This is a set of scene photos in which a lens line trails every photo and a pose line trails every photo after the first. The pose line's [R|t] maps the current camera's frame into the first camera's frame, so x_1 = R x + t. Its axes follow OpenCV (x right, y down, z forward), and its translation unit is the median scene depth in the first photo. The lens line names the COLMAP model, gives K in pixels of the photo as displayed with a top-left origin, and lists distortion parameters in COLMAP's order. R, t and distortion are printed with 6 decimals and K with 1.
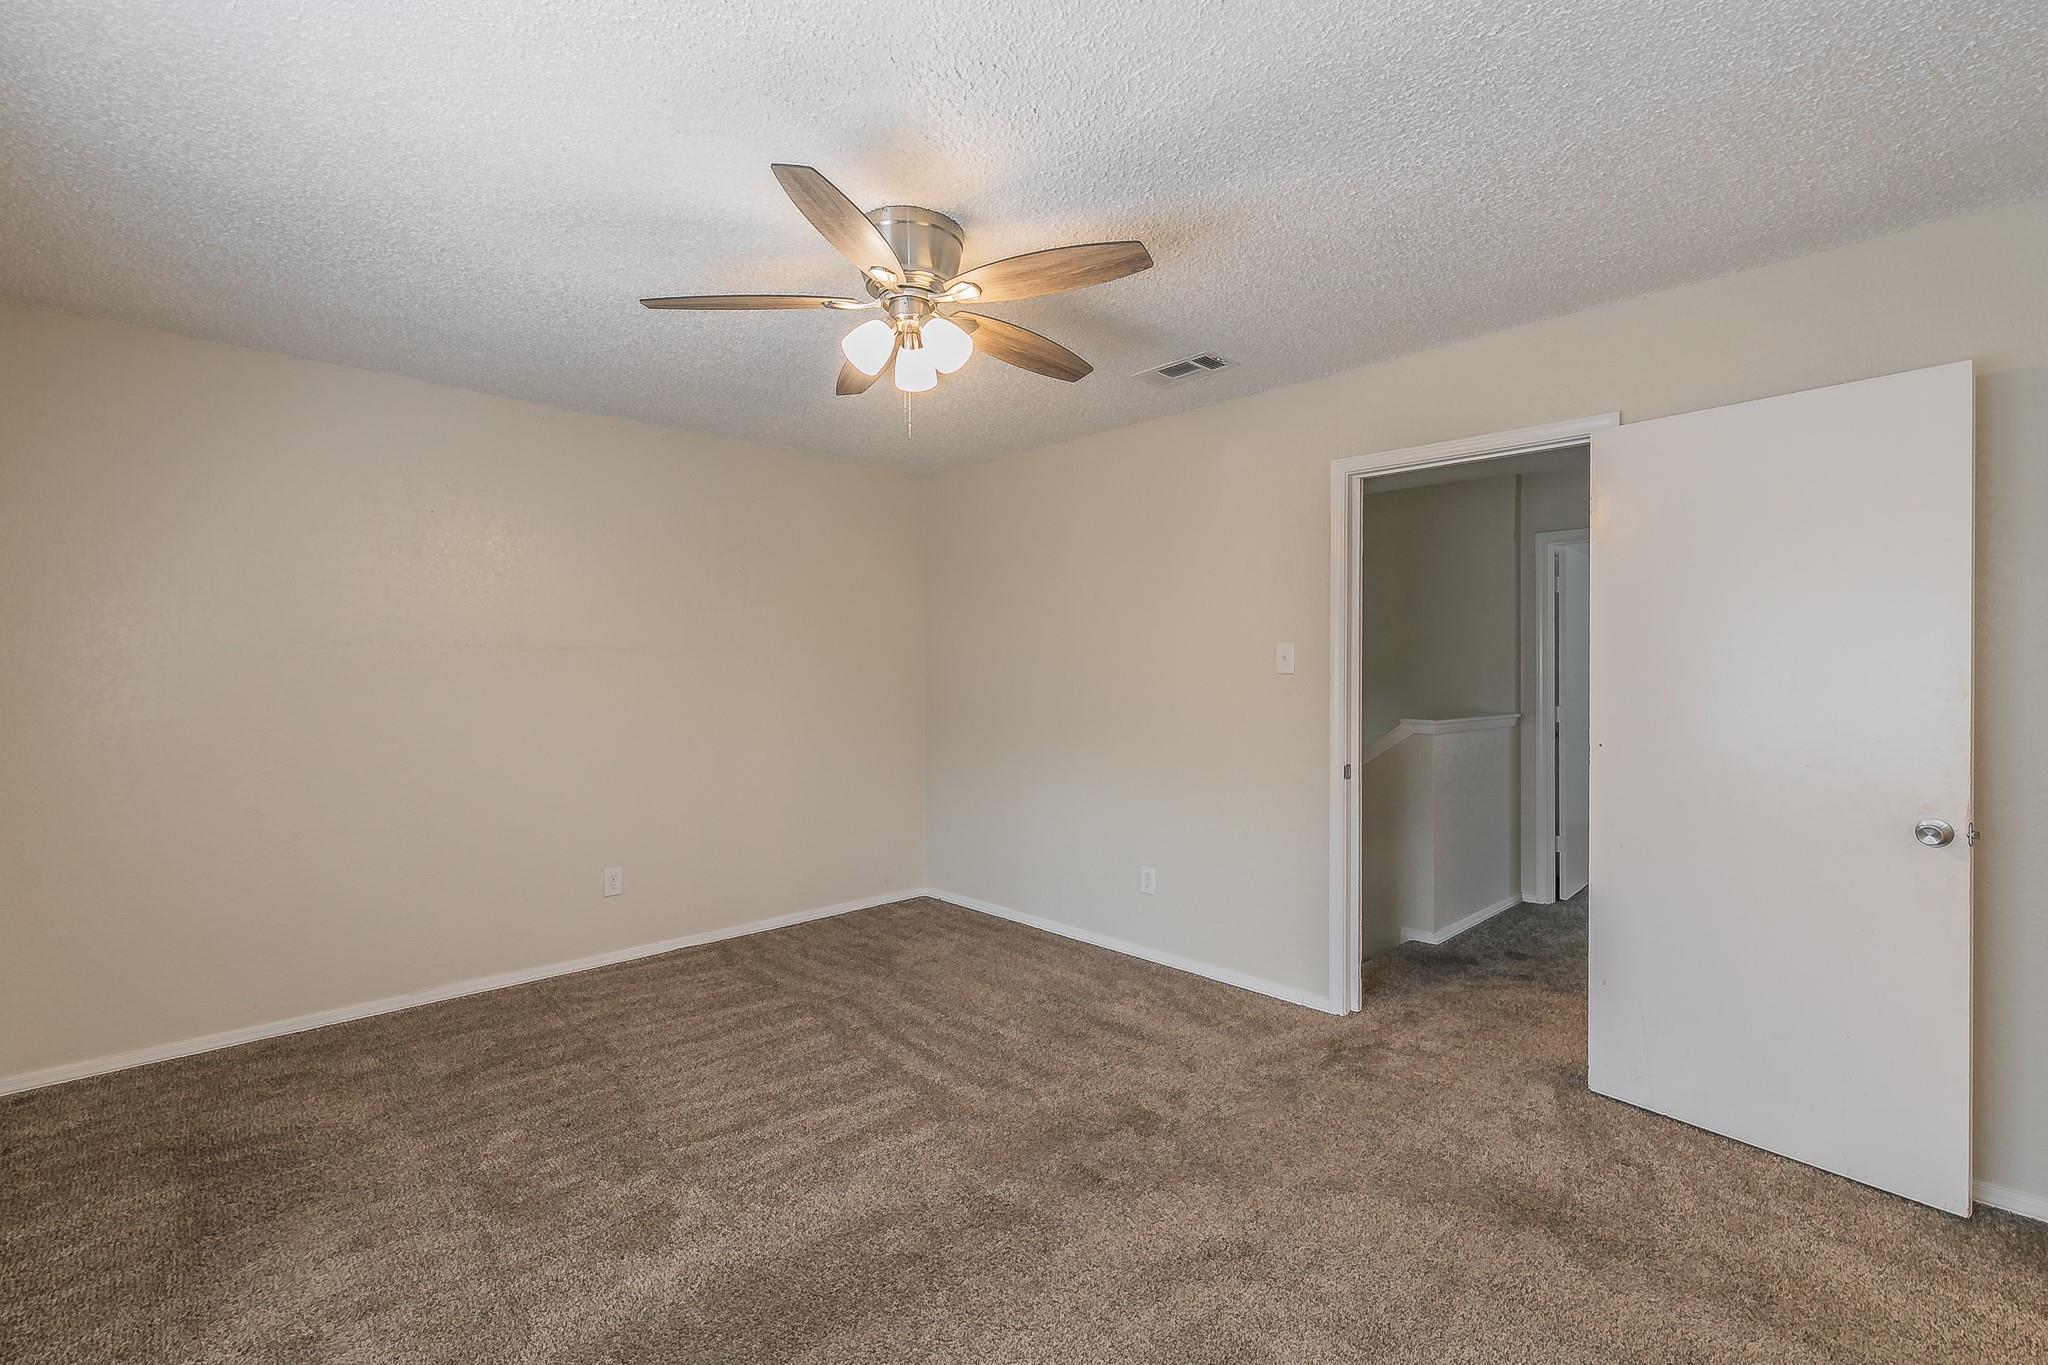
lens RADIAL K [[874.3, 0, 1028.7], [0, 874.3, 673.5], [0, 0, 1]] dist [-0.001525, -0.000534]
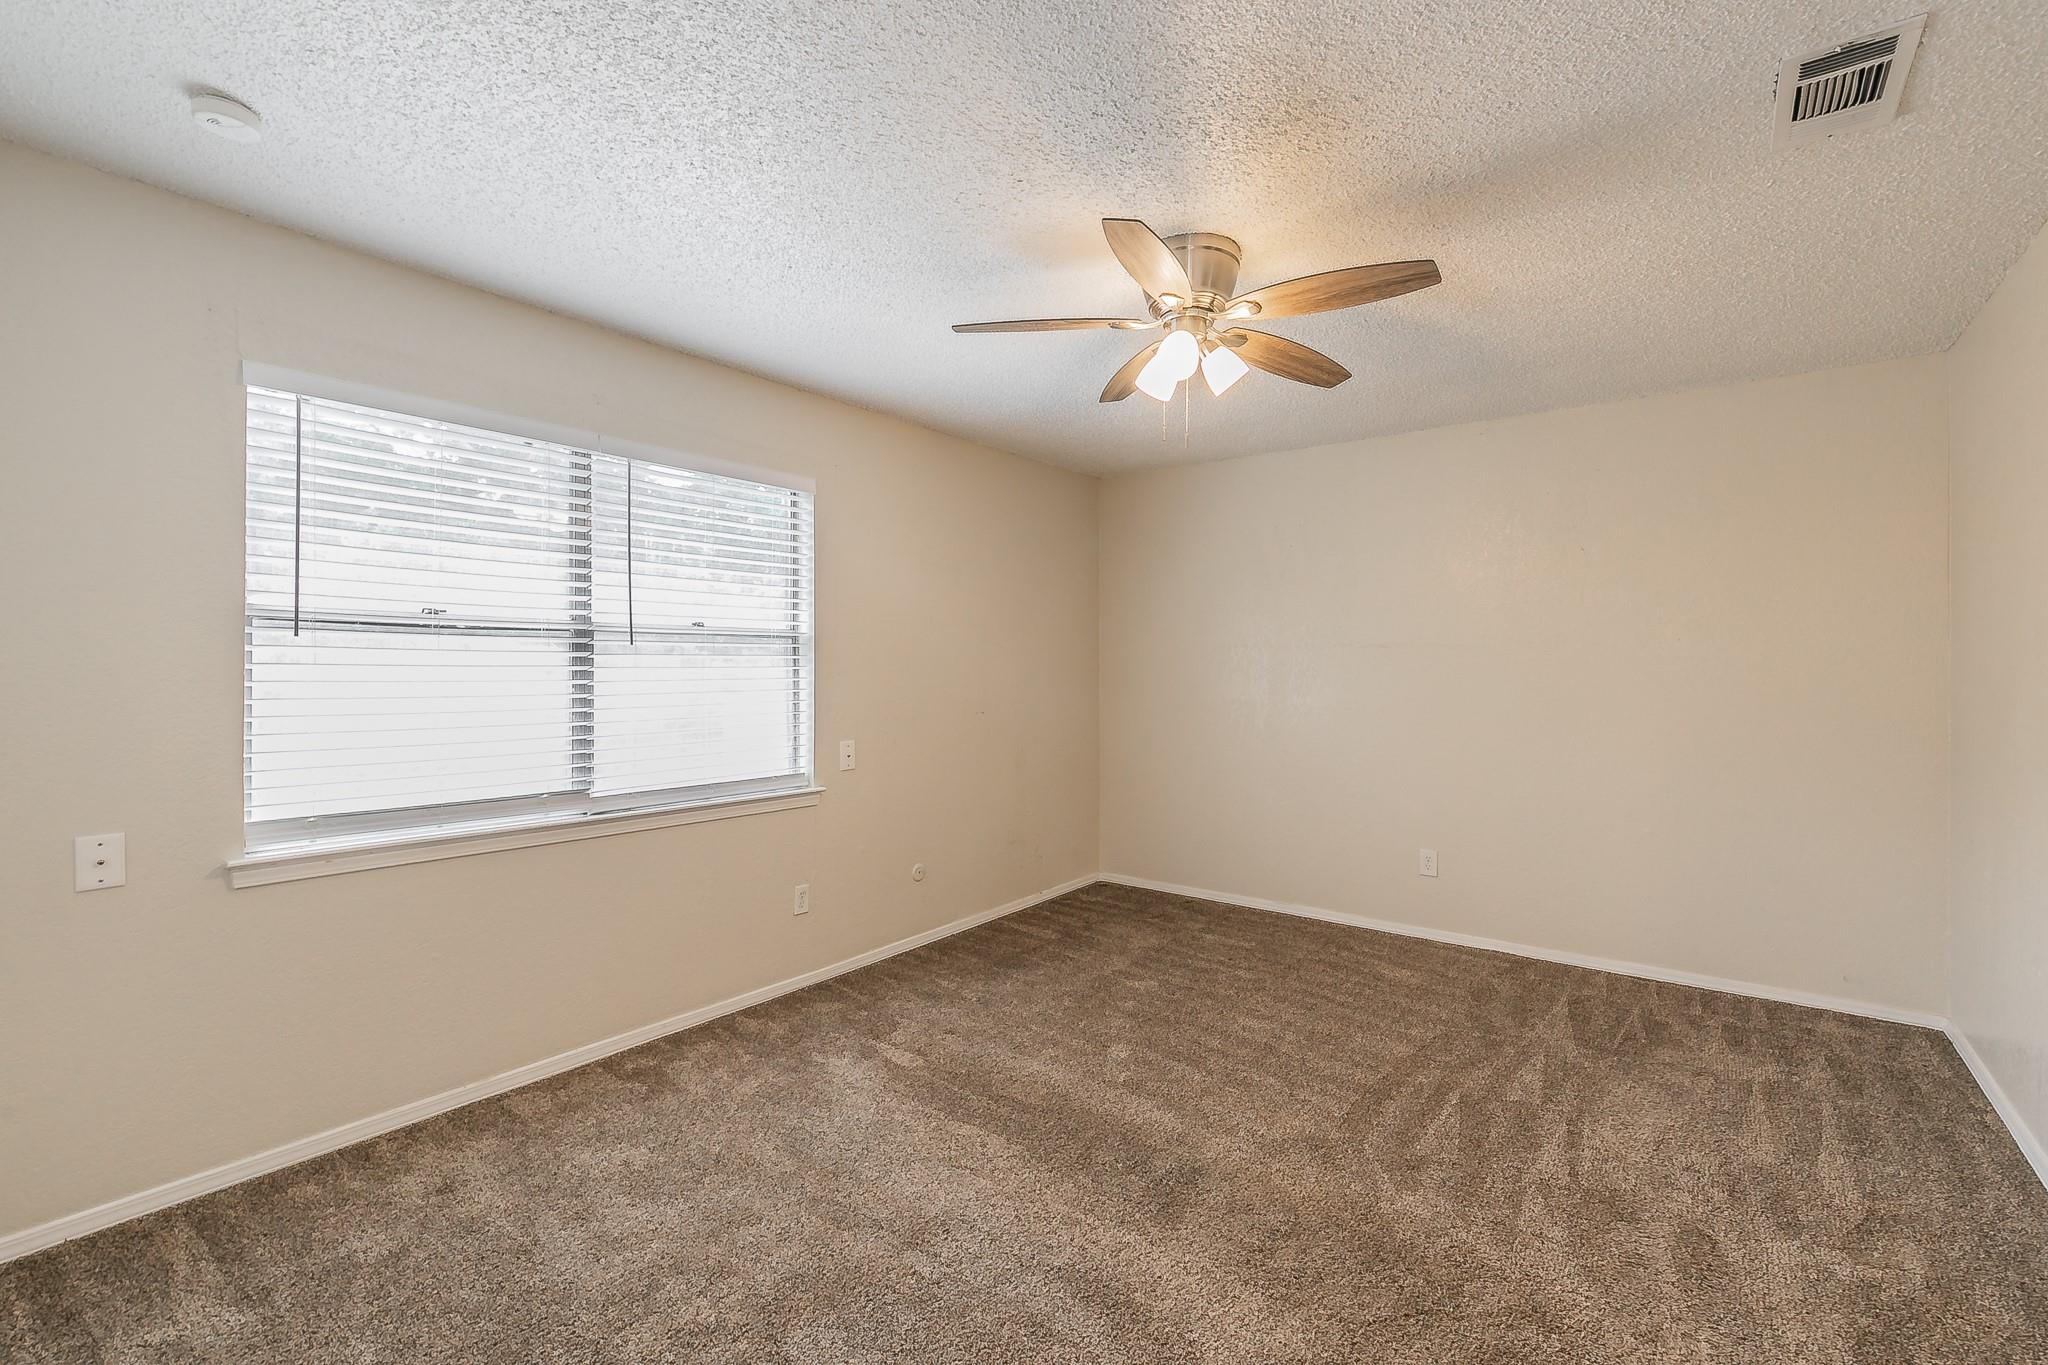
lens RADIAL K [[874.3, 0, 1029.3], [0, 874.3, 675.2], [0, 0, 1]] dist [-0.001525, -0.000534]
pose [[0.166670, 0.010365, -0.985958, 0.477015], [-0.007662, 0.999928, 0.009217, 0.005662], [0.985983, 0.006018, 0.166737, 0.342121]]
